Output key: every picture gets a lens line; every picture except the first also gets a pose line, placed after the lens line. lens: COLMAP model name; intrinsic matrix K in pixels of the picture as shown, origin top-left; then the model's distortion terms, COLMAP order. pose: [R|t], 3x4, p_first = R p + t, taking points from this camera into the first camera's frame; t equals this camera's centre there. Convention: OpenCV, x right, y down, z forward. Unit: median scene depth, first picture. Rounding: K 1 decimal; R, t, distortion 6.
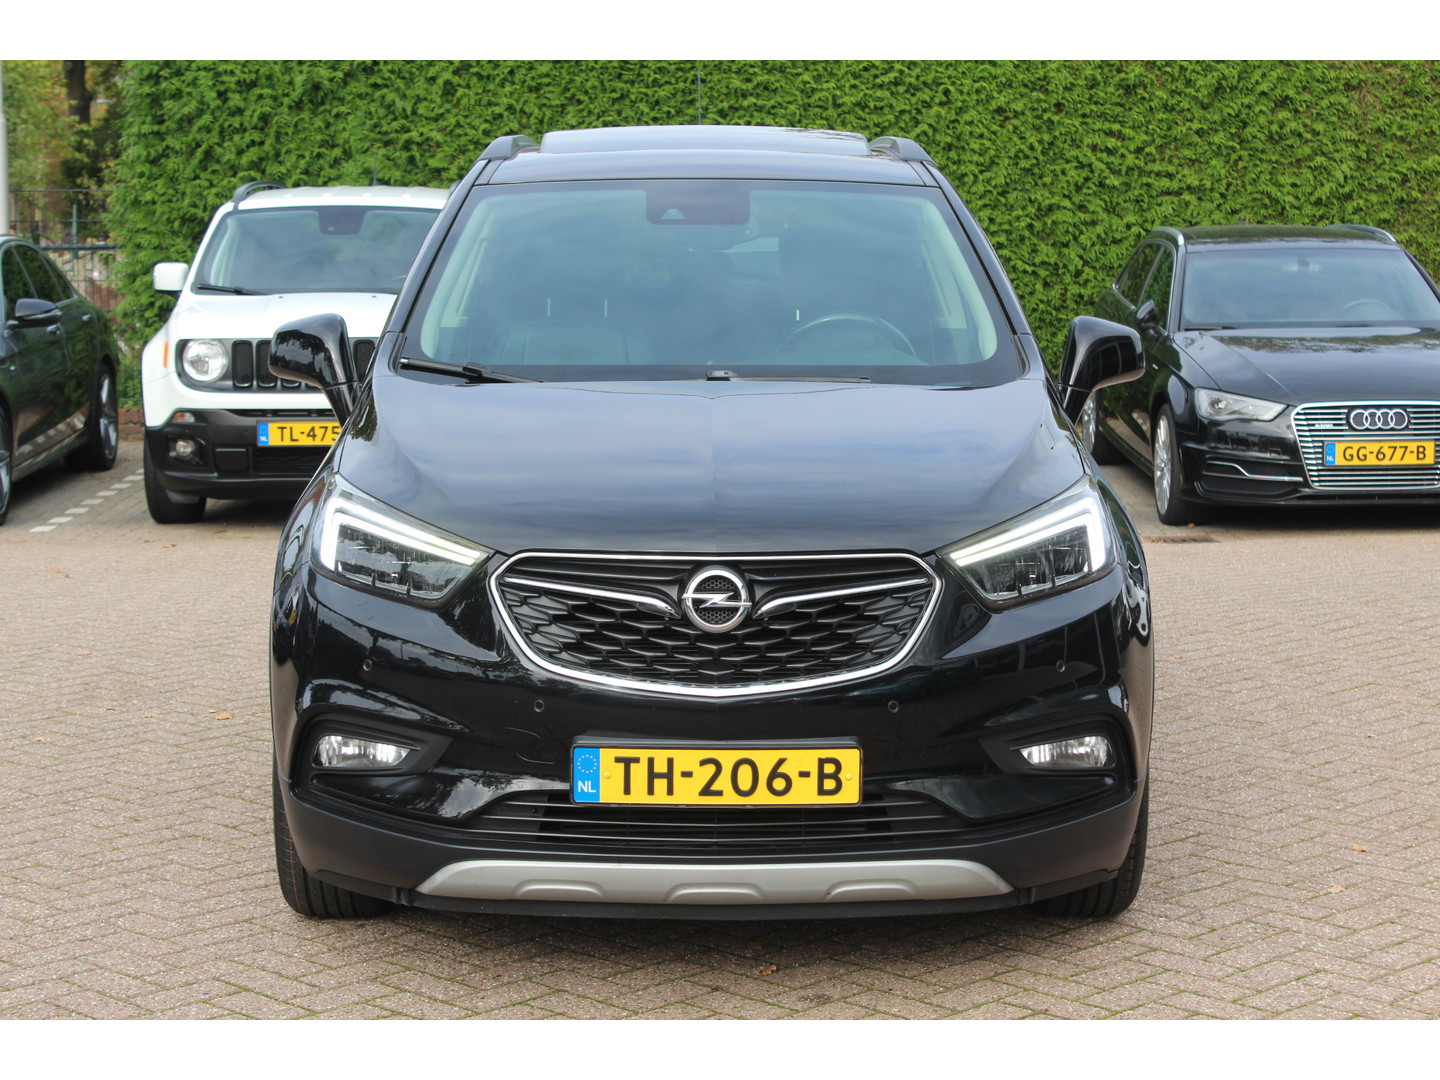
lens RADIAL K [[2900.8, 0, 714.3], [0, 2900.8, 544.5], [0, 0, 1]] dist [0.067425, 0.000000]
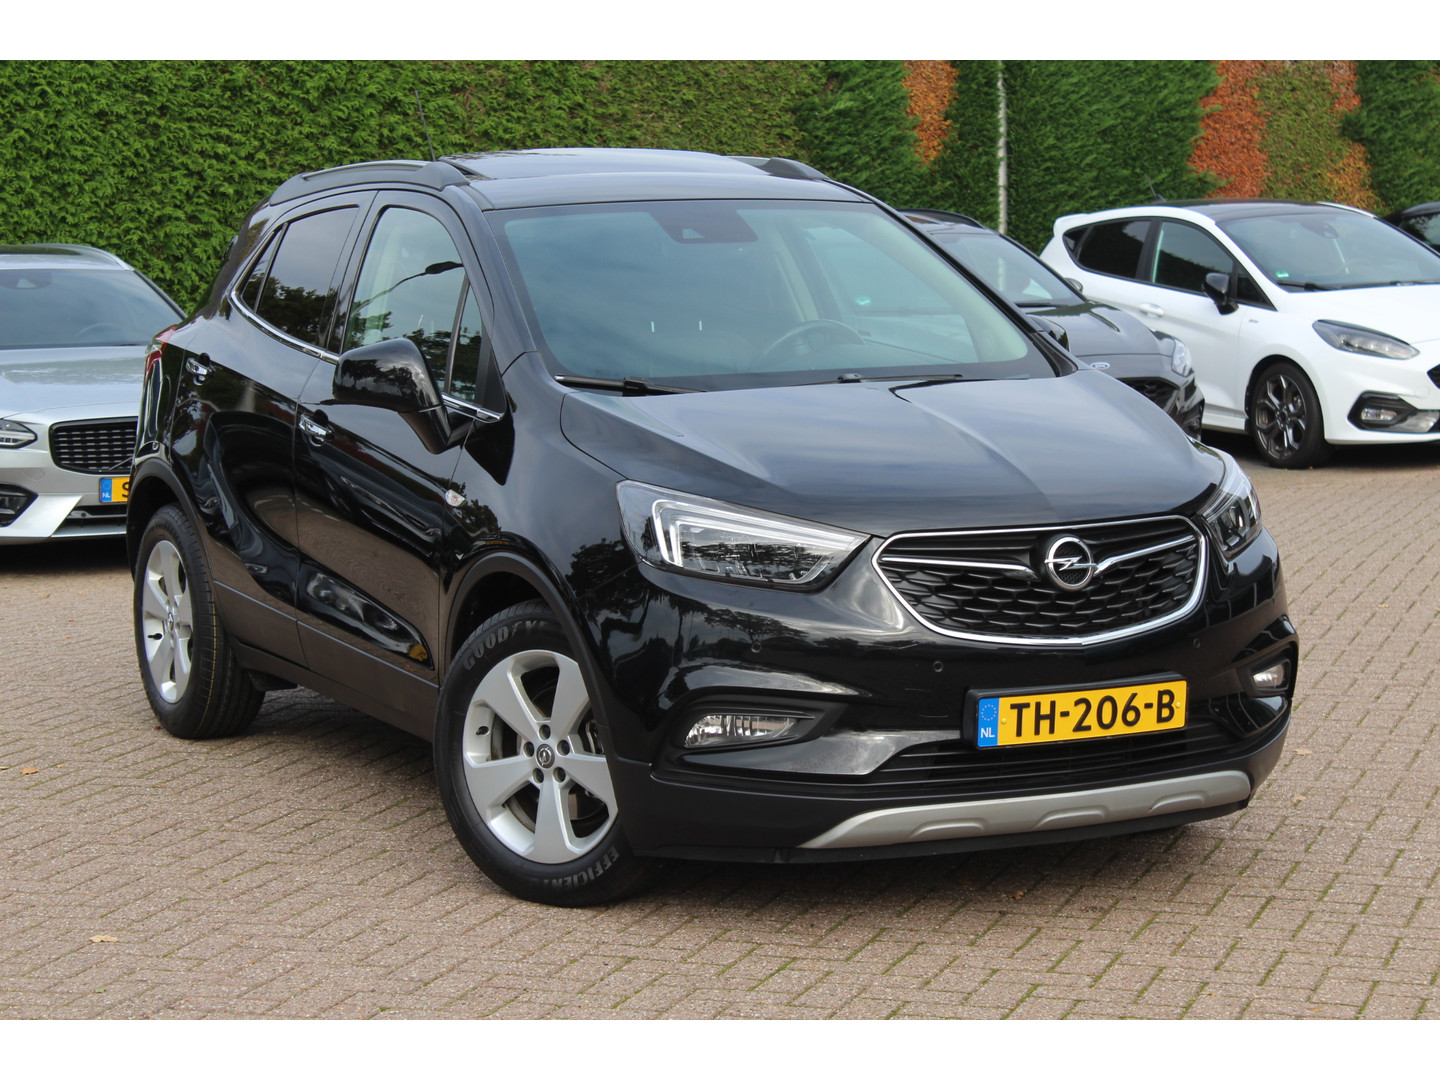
lens RADIAL K [[3378.6, 0, 725.1], [0, 3378.6, 550.2], [0, 0, 1]] dist [0.122523, 0.000000]
pose [[0.898165, -0.064985, 0.434830, -0.199506], [0.071755, 0.997422, 0.000849, 0.000848], [-0.433764, 0.030439, 0.900512, -0.044608]]
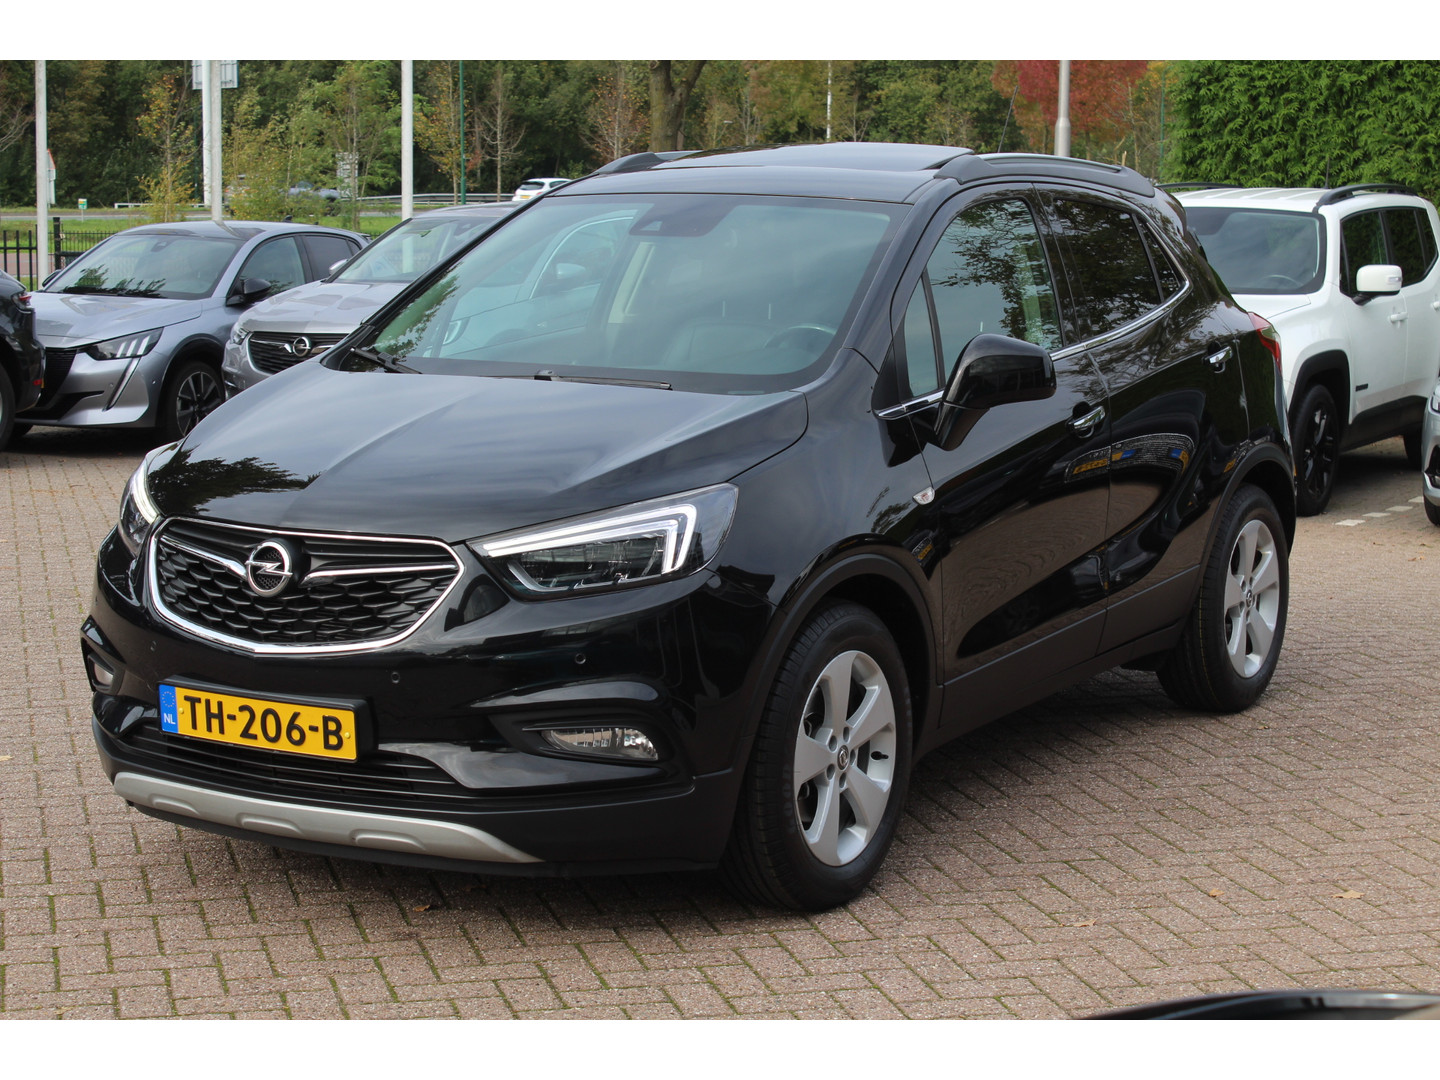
lens RADIAL K [[2810.9, 0, 720.7], [0, 2810.9, 526.7], [0, 0, 1]] dist [-0.034288, 0.000000]
pose [[0.852206, 0.071542, -0.518292, 0.202644], [-0.070665, 0.997269, 0.021466, -0.009366], [0.518412, 0.018332, 0.854934, 0.041670]]
